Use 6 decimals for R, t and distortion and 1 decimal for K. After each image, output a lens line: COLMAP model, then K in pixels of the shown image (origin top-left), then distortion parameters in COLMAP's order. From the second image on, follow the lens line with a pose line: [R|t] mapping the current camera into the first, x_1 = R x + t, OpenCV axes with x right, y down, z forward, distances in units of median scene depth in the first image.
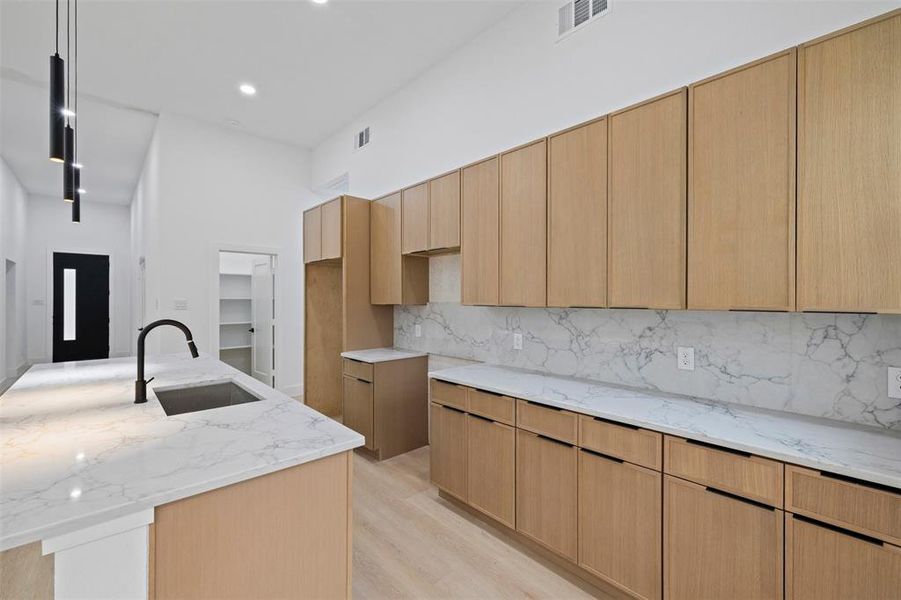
lens RADIAL K [[384.7, 0, 446.4], [0, 384.7, 298.8], [0, 0, 1]] dist [0.002286, 0.000220]
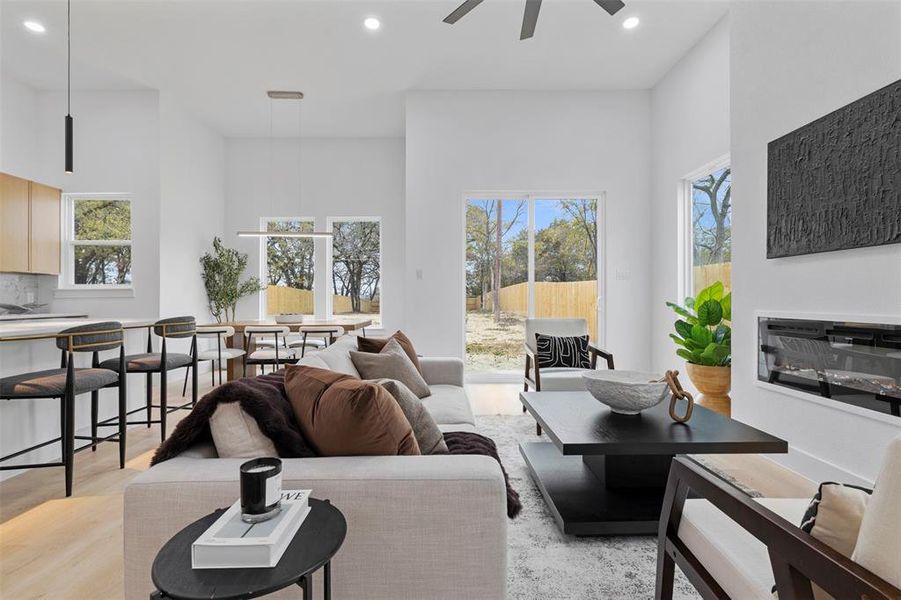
lens RADIAL K [[410.3, 0, 450.5], [0, 410.3, 300.0], [0, 0, 1]] dist [-0.004900, -0.000241]
pose [[-0.750300, -0.001608, 0.661095, -1.465393], [0.001371, 0.999991, 0.003989, 0.096288], [-0.661096, 0.003900, -0.750291, 0.516500]]
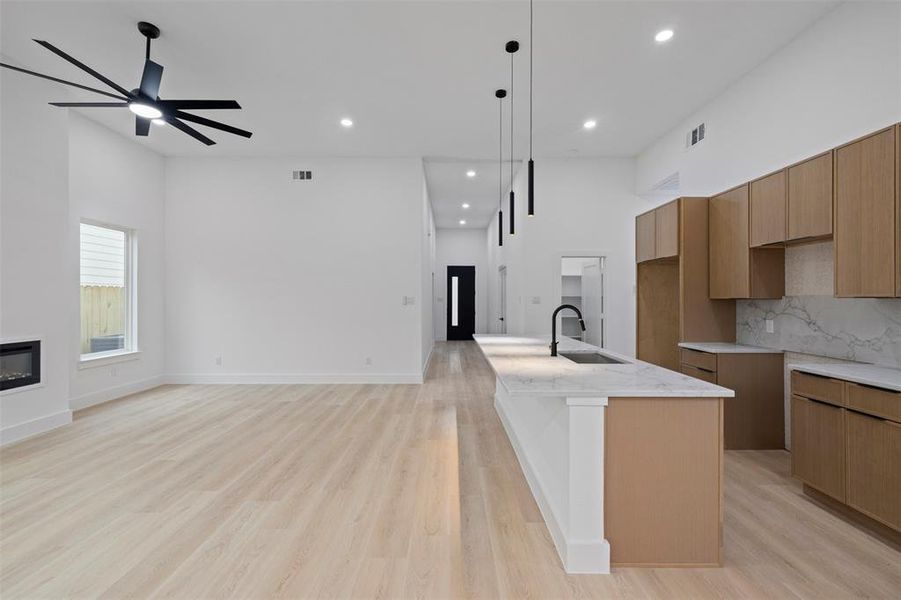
lens RADIAL K [[393.6, 0, 450.0], [0, 393.6, 298.0], [0, 0, 1]] dist [0.005261, 0.000395]
pose [[0.746731, -0.002645, -0.665121, -0.015356], [0.000163, 0.999993, -0.003794, 0.017596], [0.665126, 0.002724, 0.746726, -0.260675]]
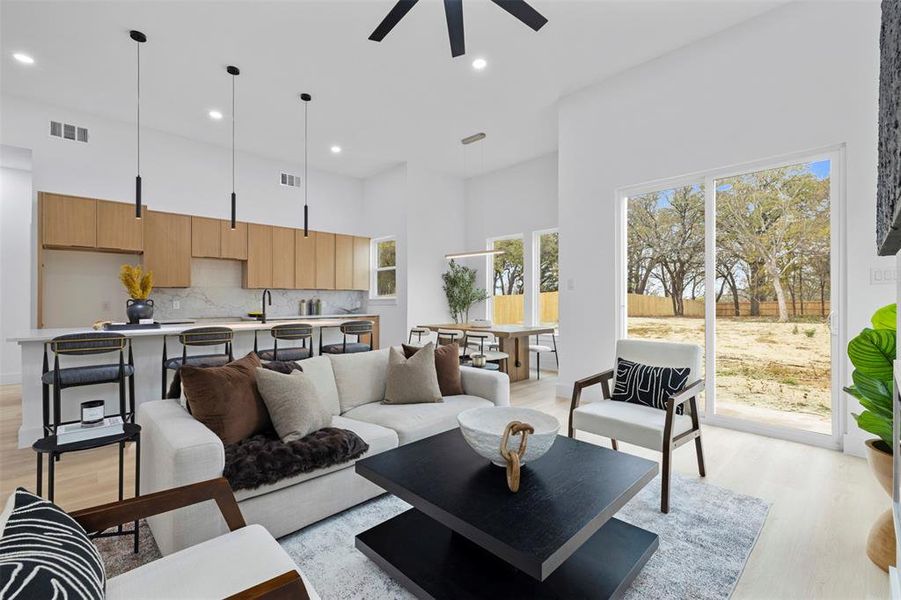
lens RADIAL K [[391.8, 0, 453.0], [0, 391.8, 298.9], [0, 0, 1]] dist [0.002840, 0.000073]
pose [[-0.037587, 0.001785, 0.999292, -1.741009], [-0.000097, 0.999998, -0.001790, 0.064902], [-0.999293, -0.000164, -0.037587, -0.030692]]
